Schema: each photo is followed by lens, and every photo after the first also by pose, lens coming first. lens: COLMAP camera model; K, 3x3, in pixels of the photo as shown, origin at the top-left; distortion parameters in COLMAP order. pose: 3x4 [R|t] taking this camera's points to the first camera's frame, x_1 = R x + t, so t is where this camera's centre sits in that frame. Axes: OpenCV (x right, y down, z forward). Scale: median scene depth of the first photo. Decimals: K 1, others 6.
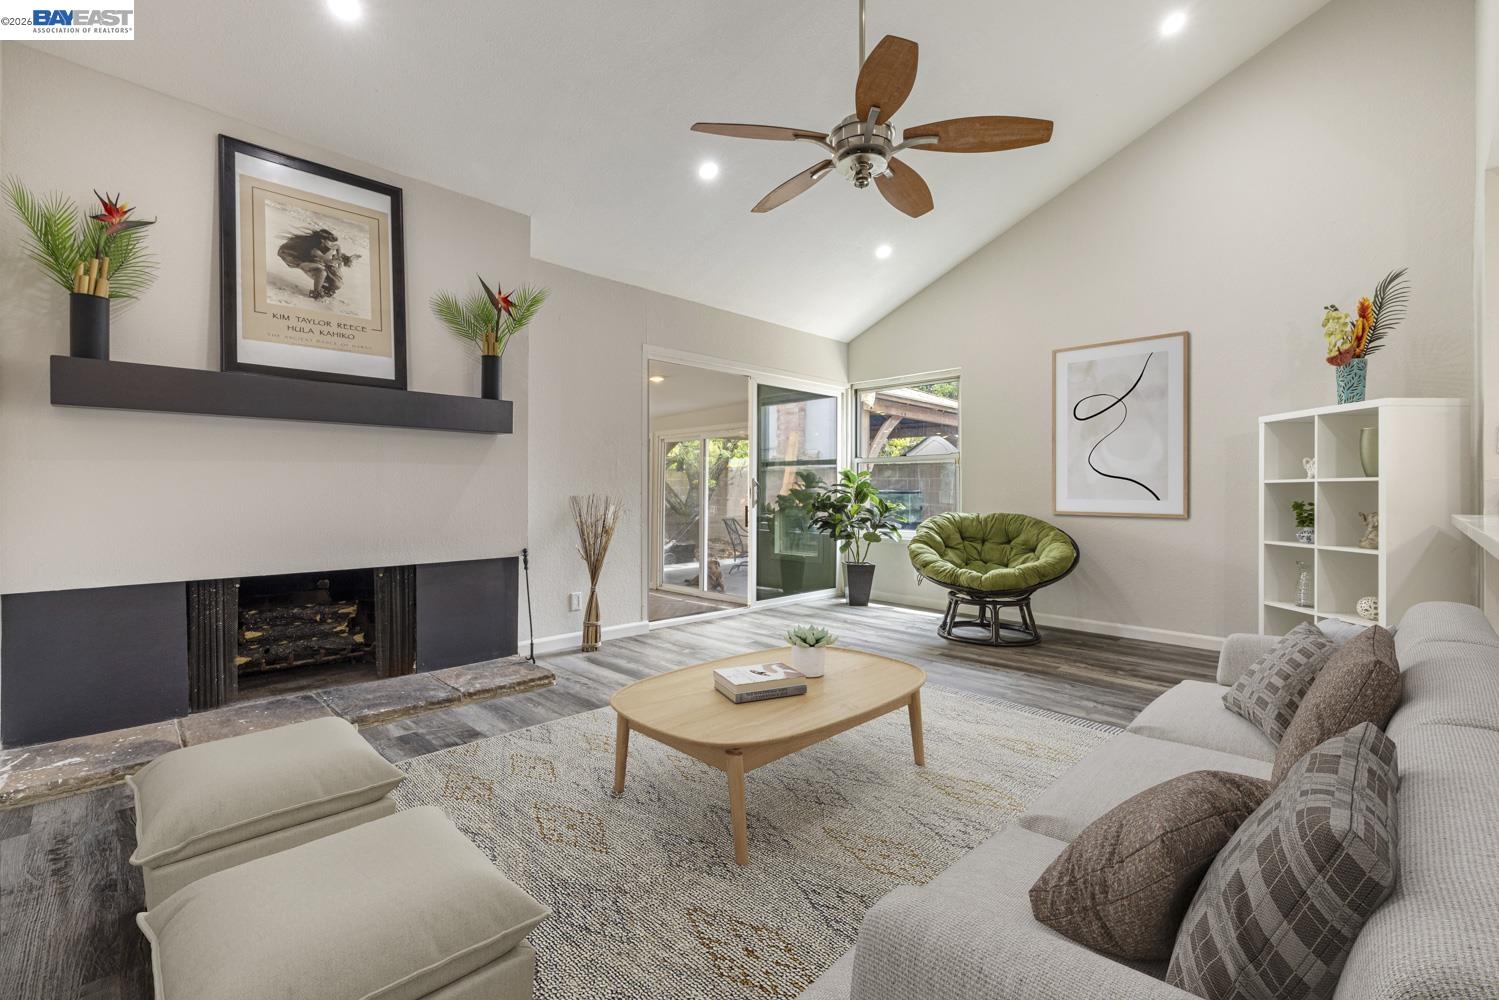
lens RADIAL K [[638.4, 0, 745.4], [0, 638.4, 499.2], [0, 0, 1]] dist [0.000547, 0.000316]
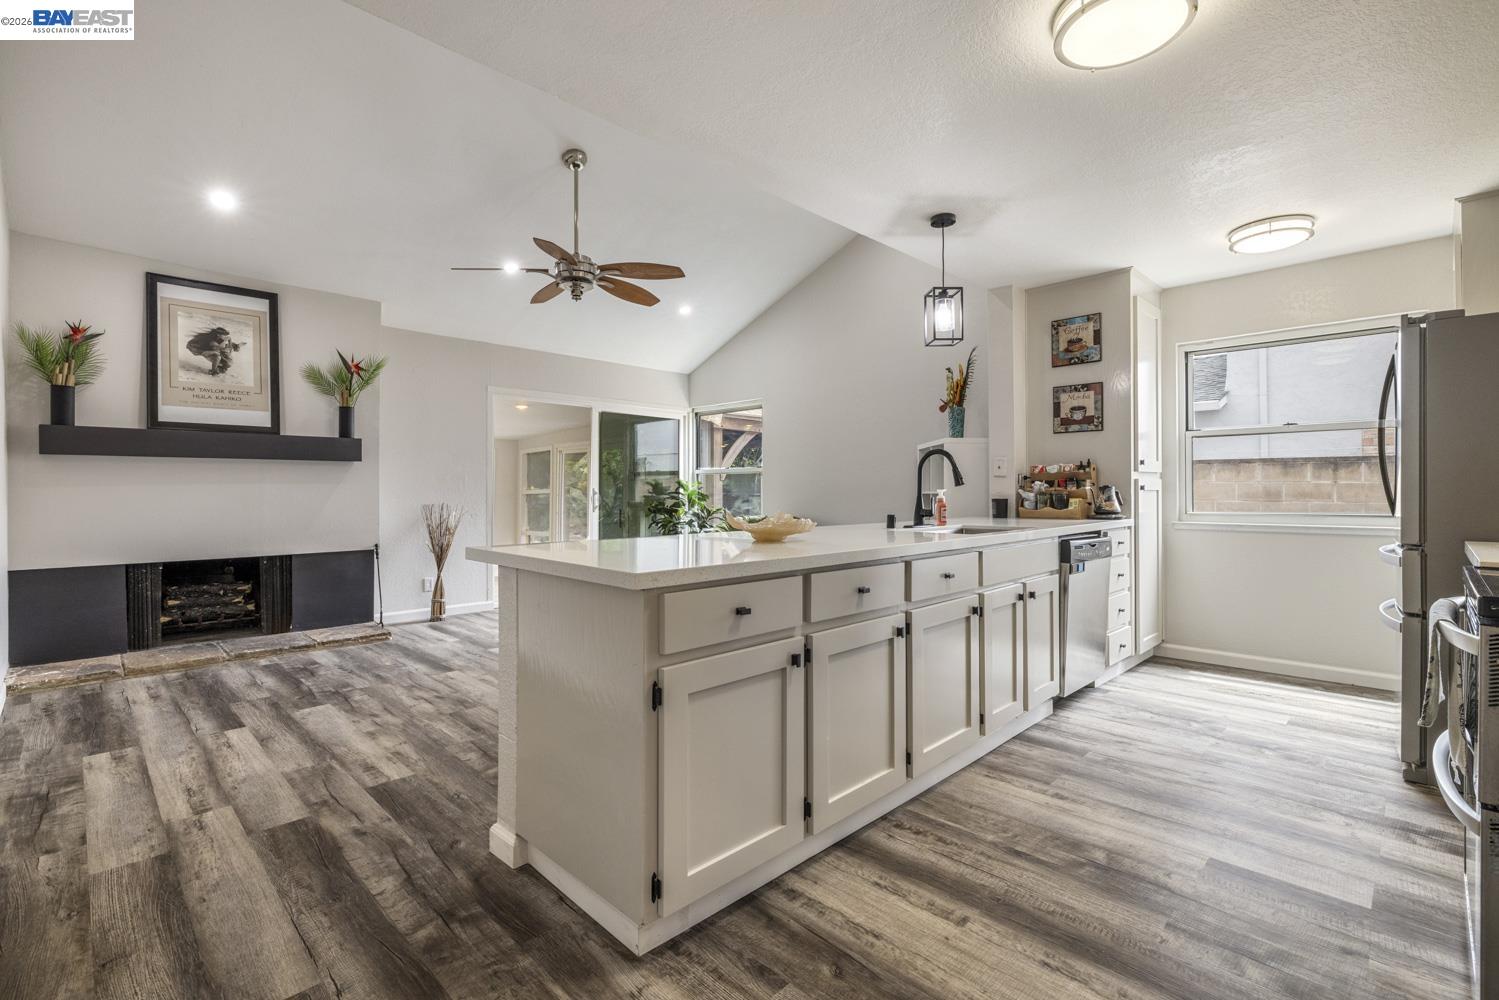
lens RADIAL K [[682.9, 0, 753.5], [0, 682.9, 497.8], [0, 0, 1]] dist [-0.001199, 0.001091]
pose [[0.999995, -0.002696, 0.001903, 0.540369], [0.002696, 0.999996, 0.000076, -0.023206], [-0.001903, -0.000070, 0.999998, -0.550080]]
